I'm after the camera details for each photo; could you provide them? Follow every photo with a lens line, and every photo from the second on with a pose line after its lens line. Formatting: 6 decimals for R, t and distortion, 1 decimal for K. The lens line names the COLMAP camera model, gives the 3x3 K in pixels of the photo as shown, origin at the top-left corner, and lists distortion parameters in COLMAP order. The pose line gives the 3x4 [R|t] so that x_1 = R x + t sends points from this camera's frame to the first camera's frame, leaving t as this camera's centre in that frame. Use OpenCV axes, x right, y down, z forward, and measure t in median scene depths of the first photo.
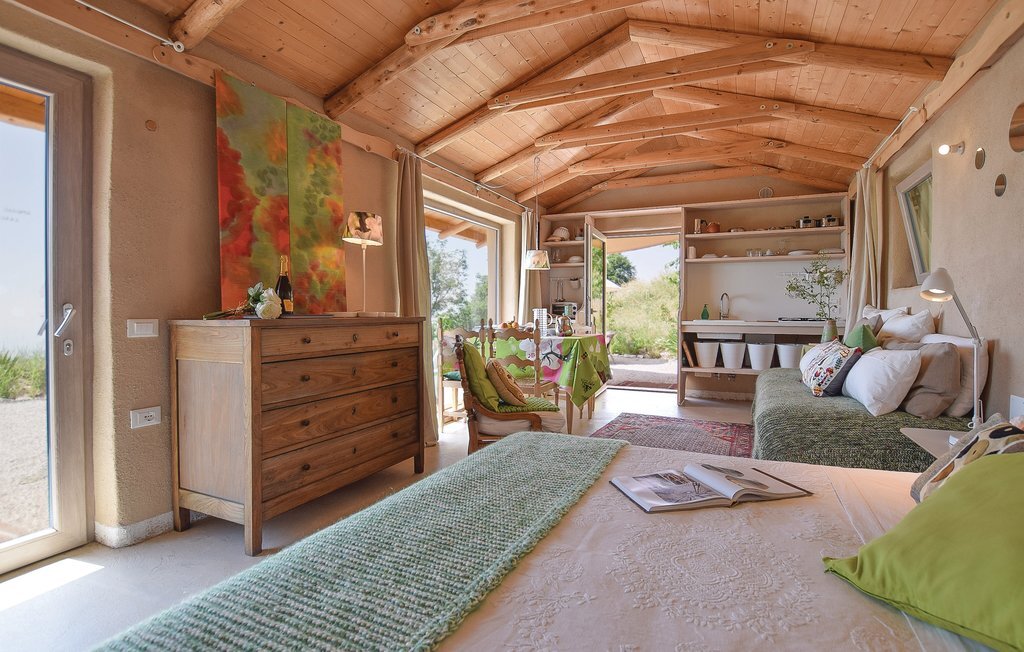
lens RADIAL K [[498.9, 0, 512.0], [0, 498.9, 326.0], [0, 0, 1]] dist [-0.016883, -0.000061]
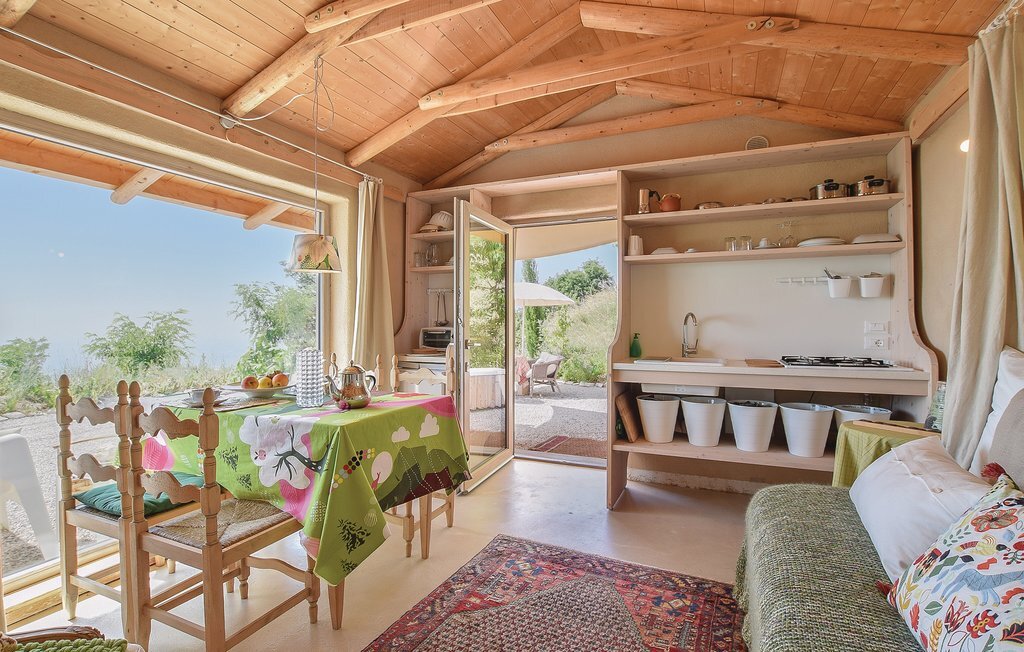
lens RADIAL K [[485.7, 0, 499.3], [0, 485.7, 327.6], [0, 0, 1]] dist [-0.018433, 0.000210]
pose [[0.999978, -0.004194, -0.005149, 0.227772], [0.004100, 0.999827, -0.018119, -0.043494], [0.005224, 0.018098, 0.999823, 0.473151]]
